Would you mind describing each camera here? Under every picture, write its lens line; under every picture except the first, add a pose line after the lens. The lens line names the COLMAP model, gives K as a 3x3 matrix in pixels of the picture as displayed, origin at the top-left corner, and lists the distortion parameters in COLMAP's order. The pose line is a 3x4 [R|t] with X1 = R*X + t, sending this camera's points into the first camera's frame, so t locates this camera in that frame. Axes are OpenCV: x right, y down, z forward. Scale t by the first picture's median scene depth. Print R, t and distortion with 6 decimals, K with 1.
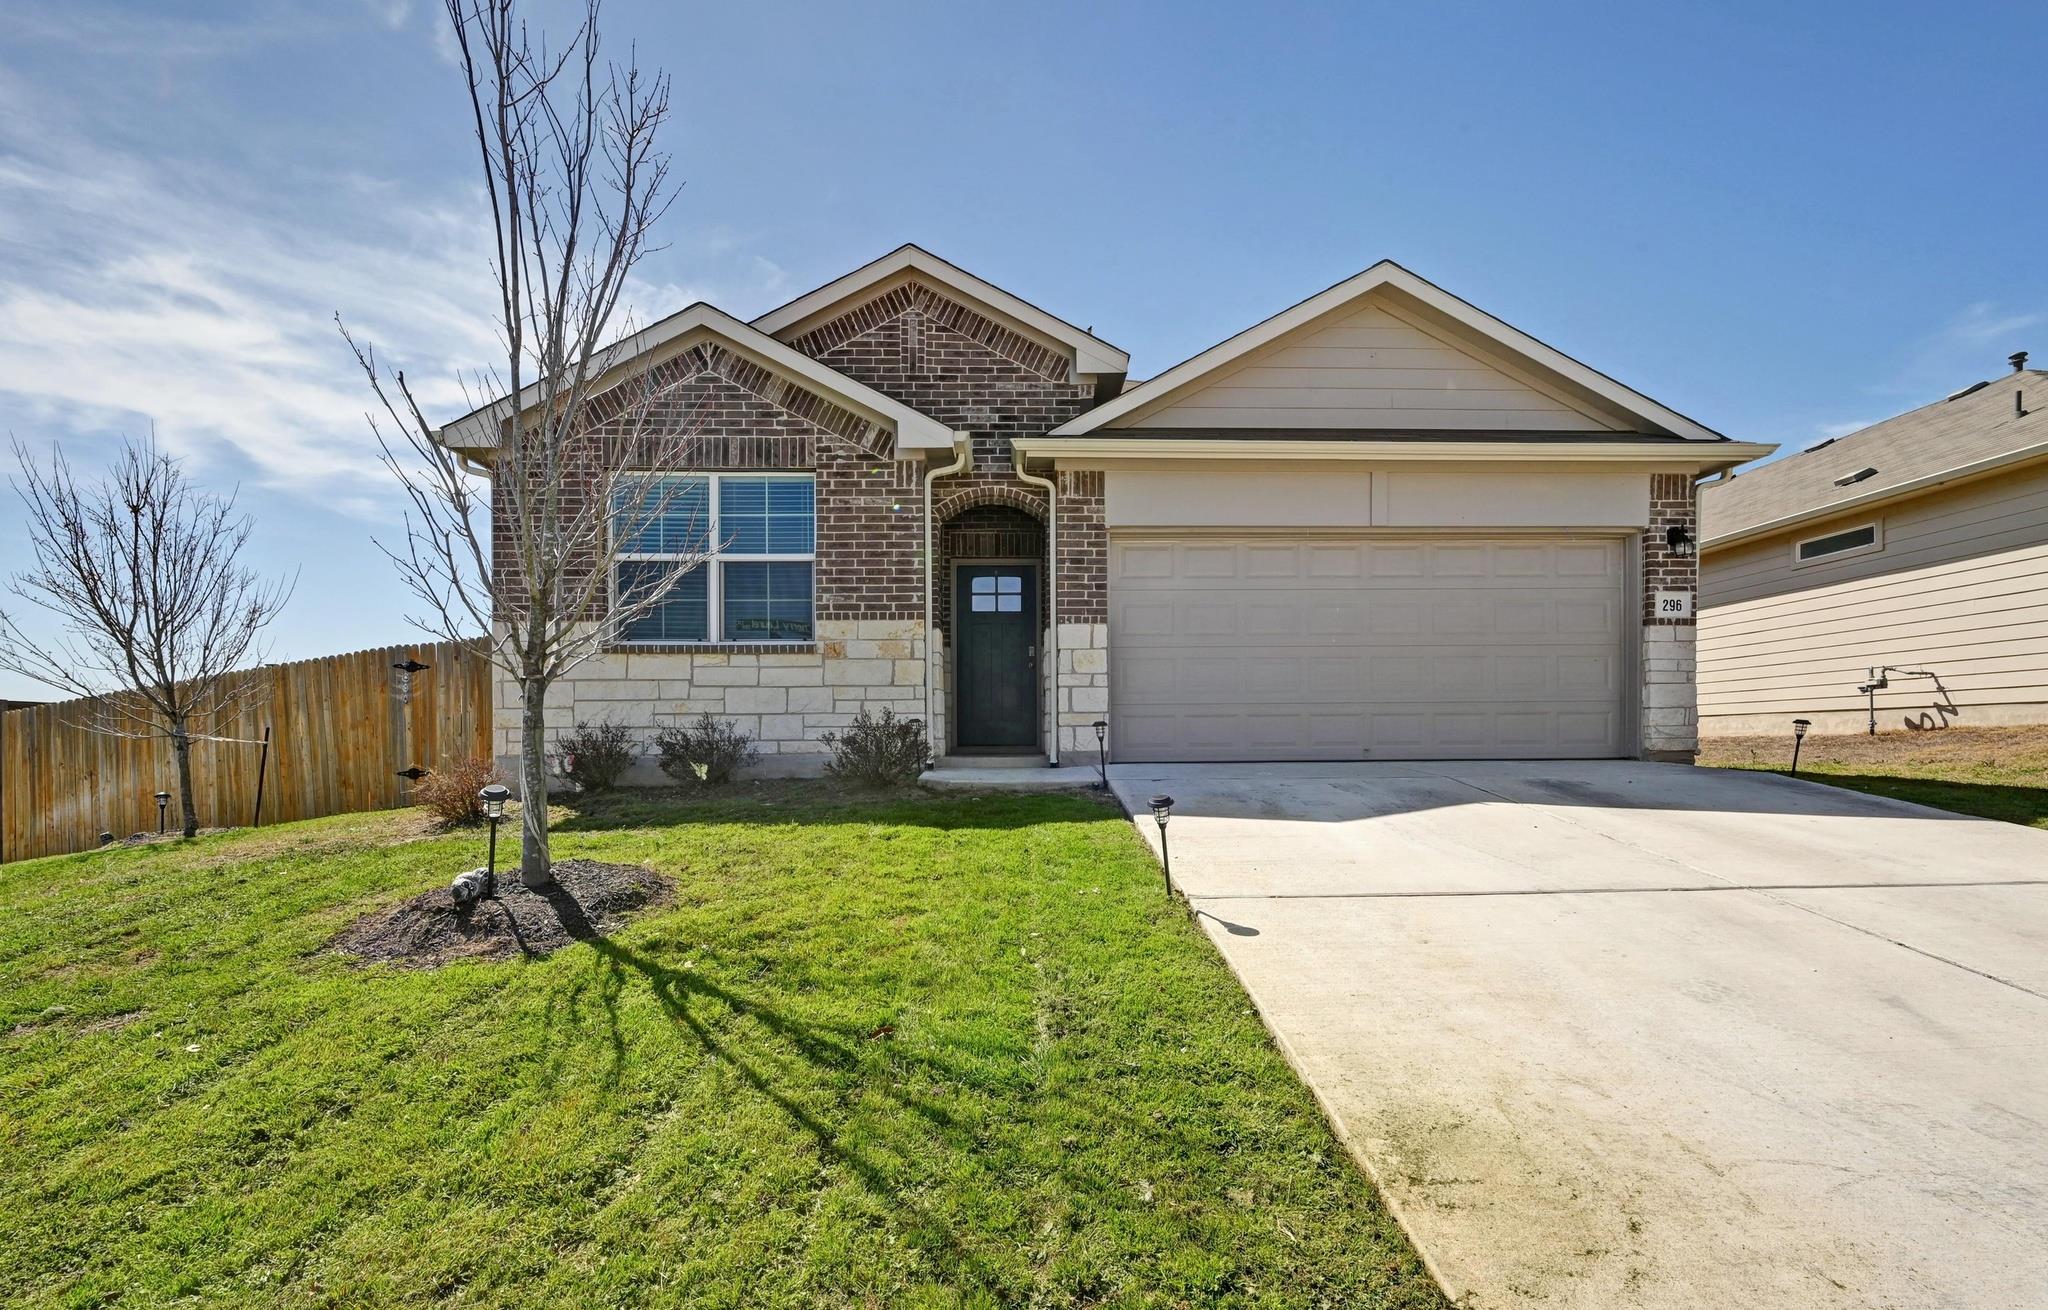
lens RADIAL K [[912.9, 0, 1048.0], [0, 912.9, 744.9], [0, 0, 1]] dist [-0.001115, -0.000196]
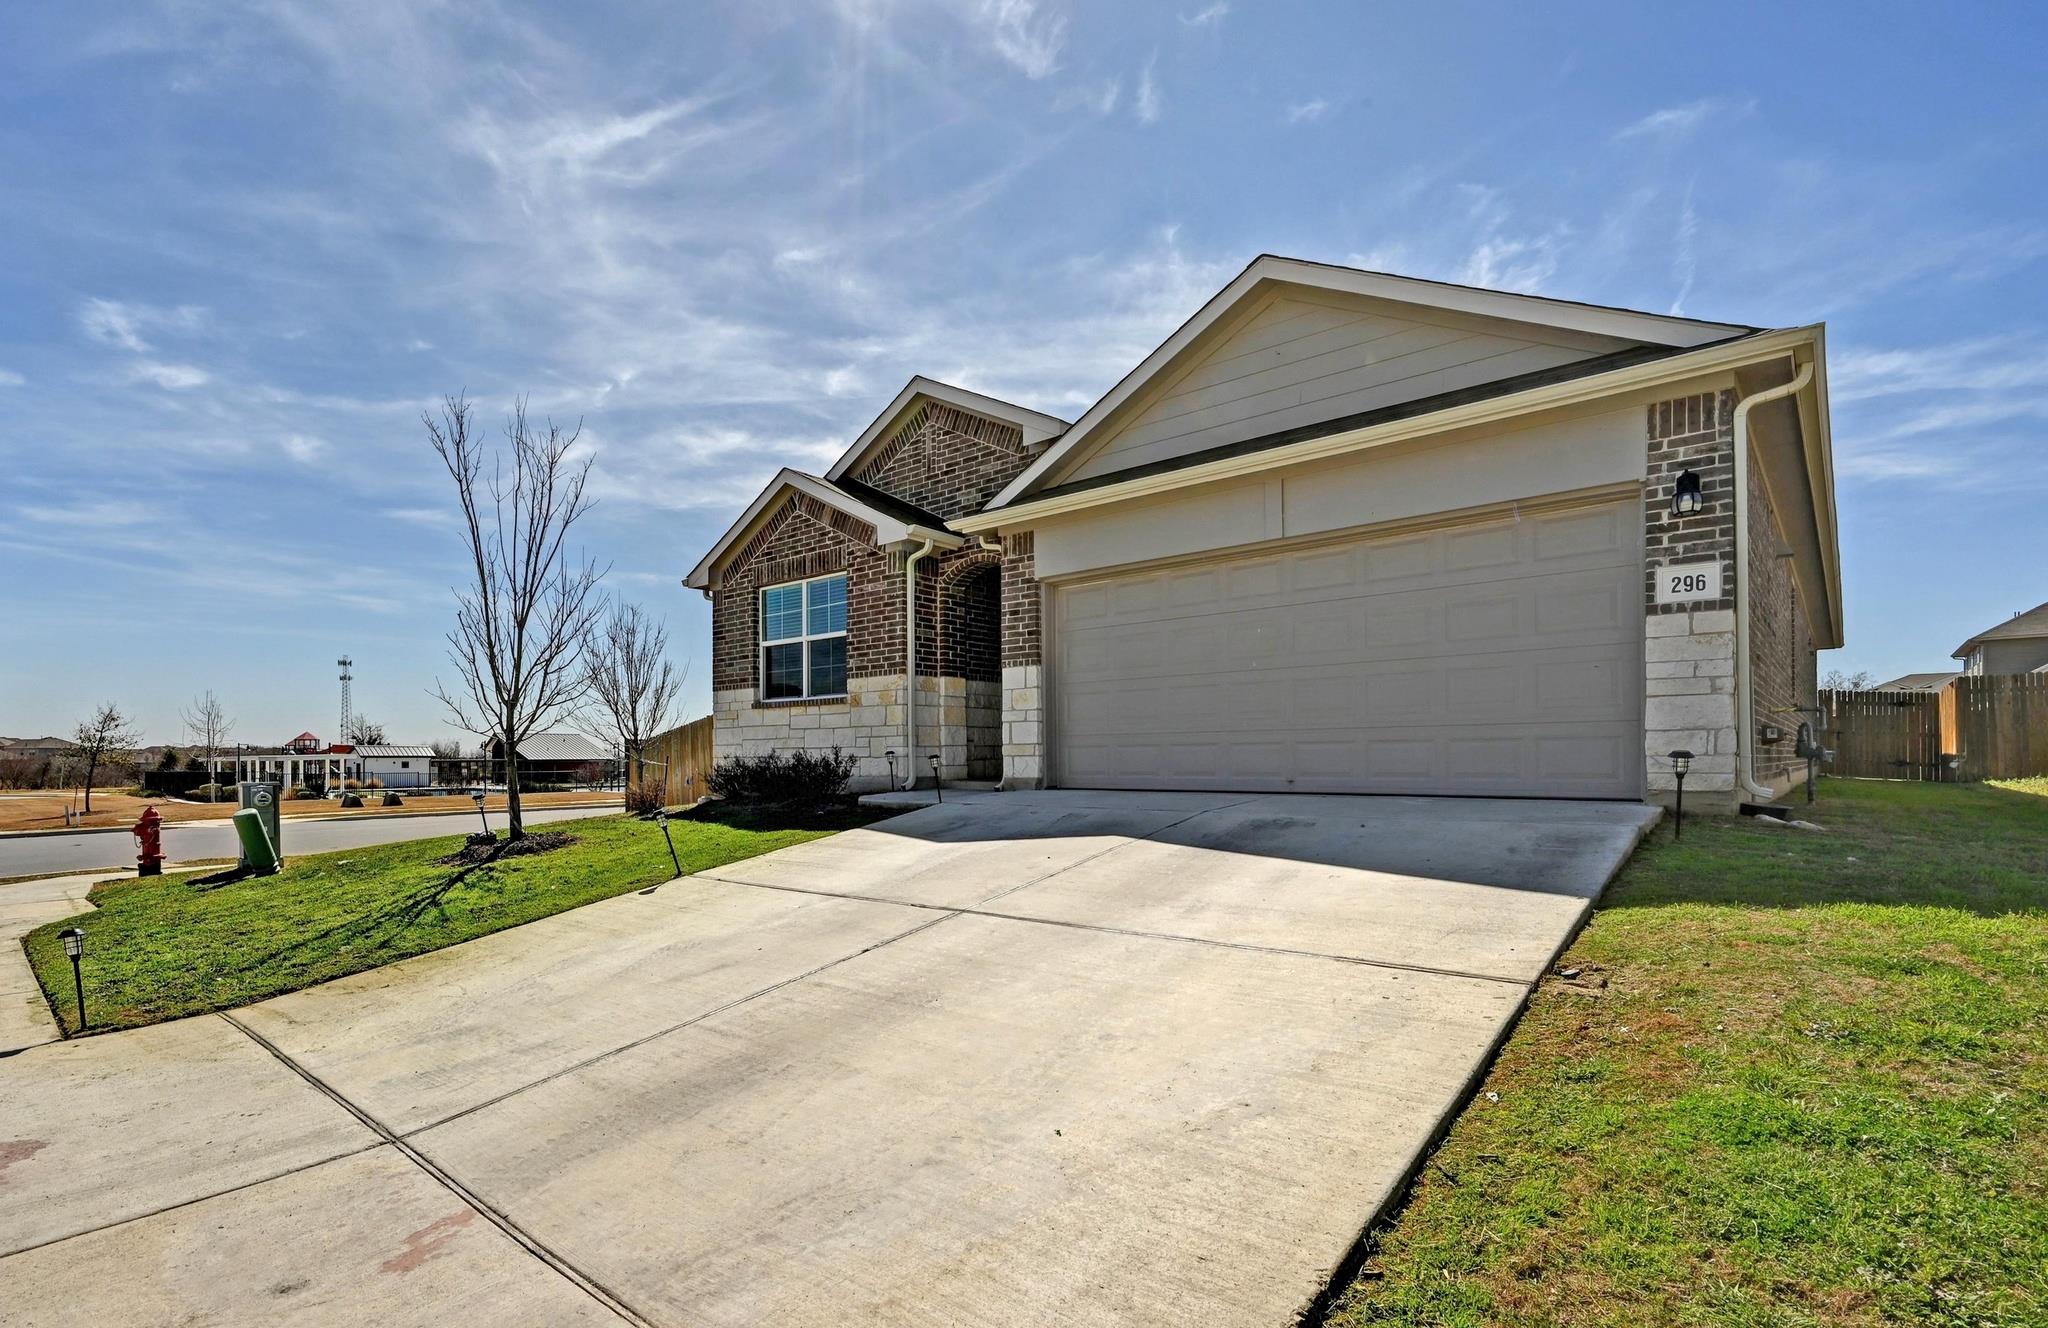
lens RADIAL K [[1014.4, 0, 955.0], [0, 1014.4, 763.5], [0, 0, 1]] dist [-0.000931, -0.000541]
pose [[0.696138, 0.006753, -0.717876, 0.891631], [-0.001806, 0.999969, 0.007655, -0.020630], [0.717906, -0.004032, 0.696129, 0.054492]]
